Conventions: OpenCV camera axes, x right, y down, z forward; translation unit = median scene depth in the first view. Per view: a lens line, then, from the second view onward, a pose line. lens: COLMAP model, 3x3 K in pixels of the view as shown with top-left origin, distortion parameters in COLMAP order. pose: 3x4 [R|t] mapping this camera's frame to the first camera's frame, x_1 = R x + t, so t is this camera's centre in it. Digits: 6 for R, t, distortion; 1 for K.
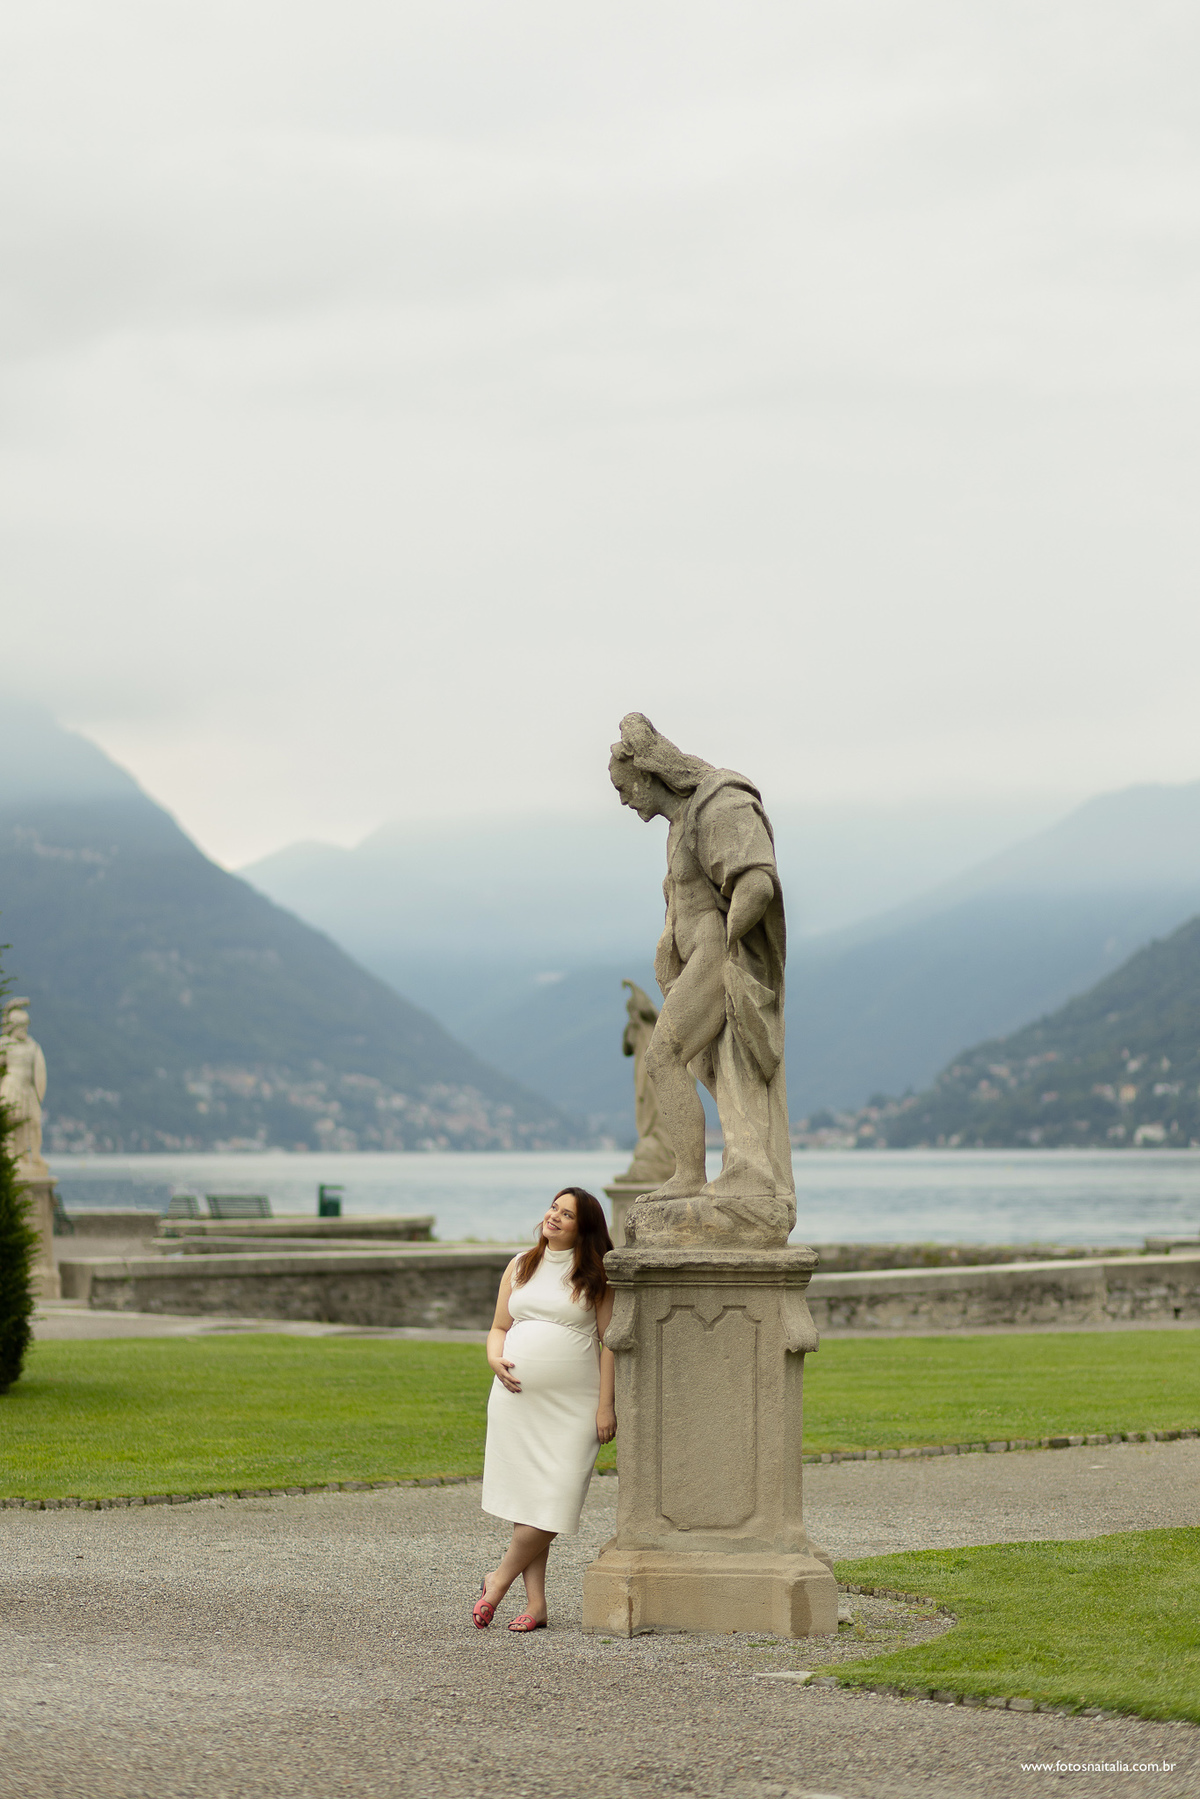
lens RADIAL K [[4450.9, 0, 600.3], [0, 4450.9, 902.7], [0, 0, 1]] dist [-0.031737, 0.000000]
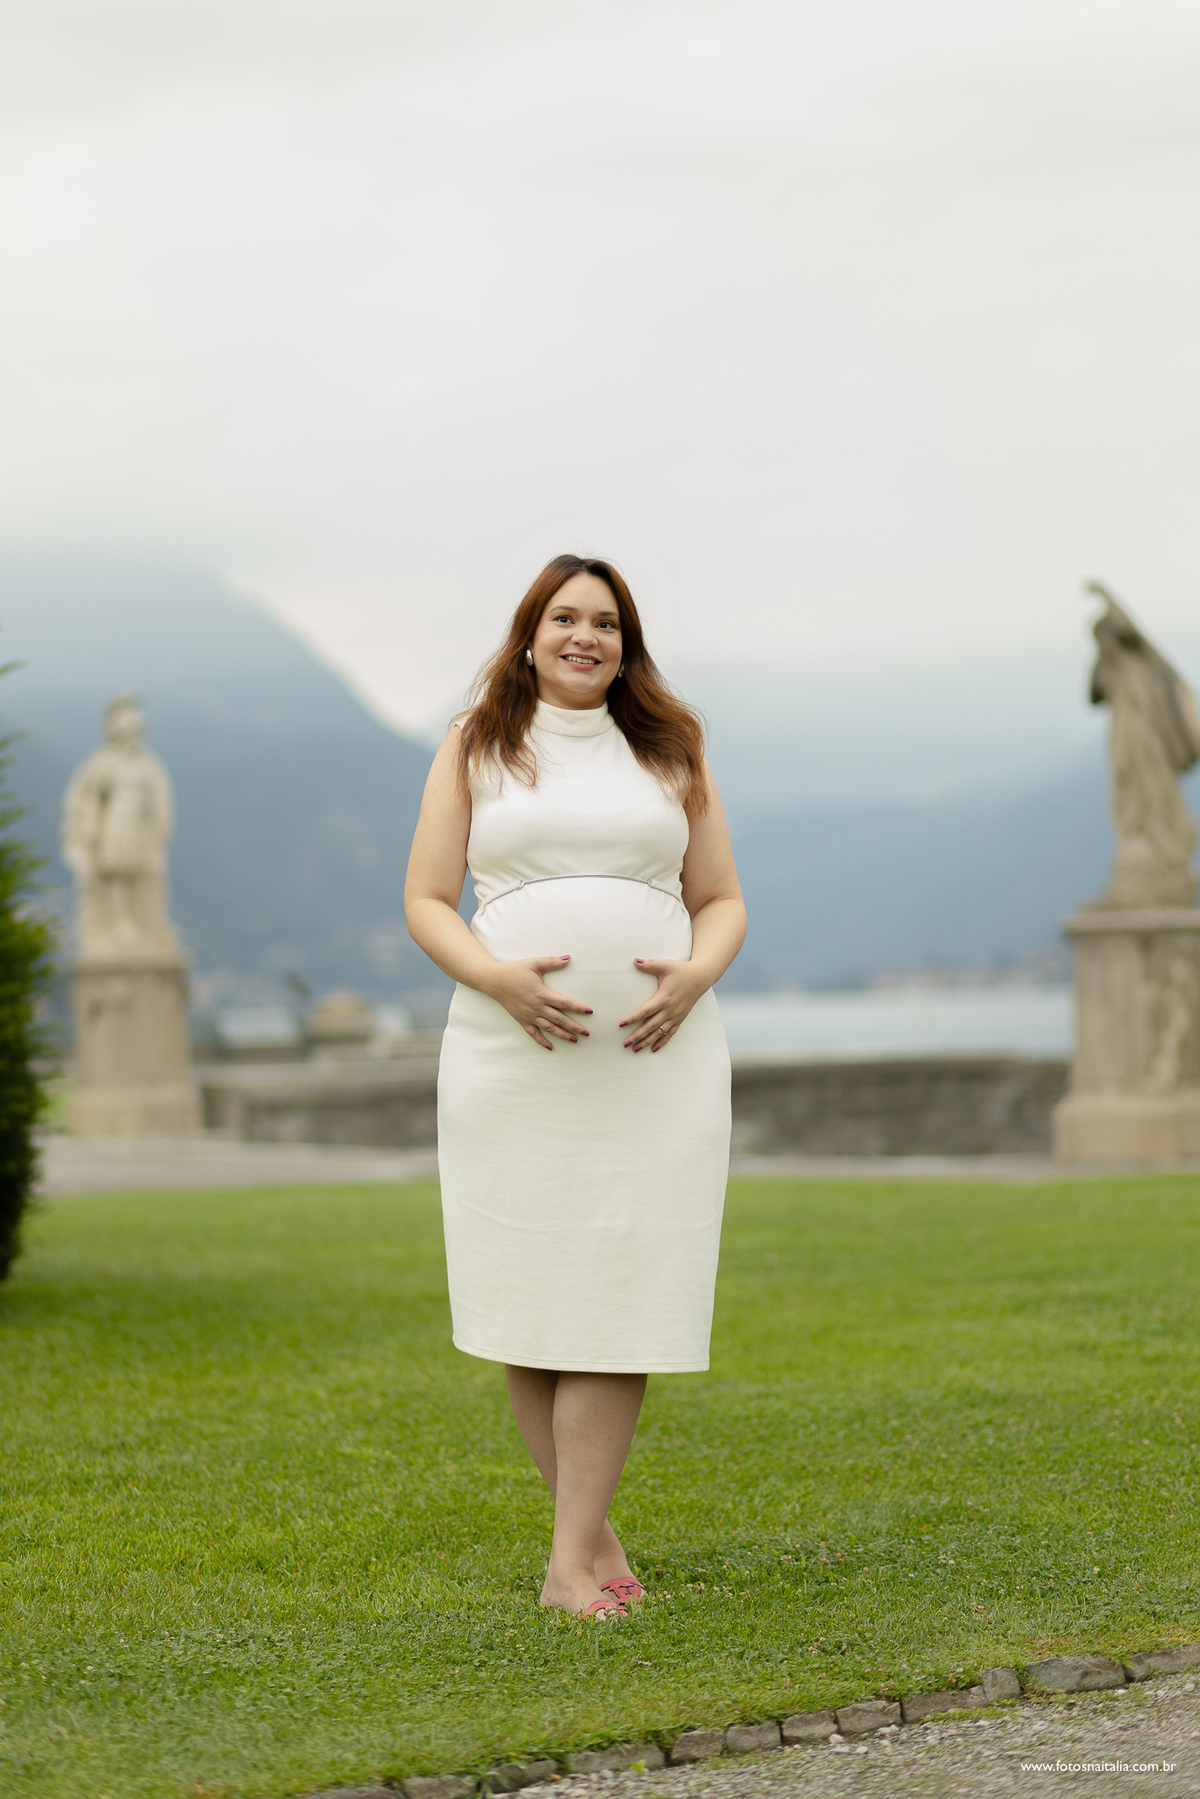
lens RADIAL K [[4450.9, 0, 599.9], [0, 4450.9, 898.3], [0, 0, 1]] dist [-0.031737, 0.000000]
pose [[0.998933, -0.022472, -0.040356, -0.058396], [0.023775, 0.999201, 0.032115, 0.060205], [0.039602, -0.033041, 0.998669, 0.591798]]
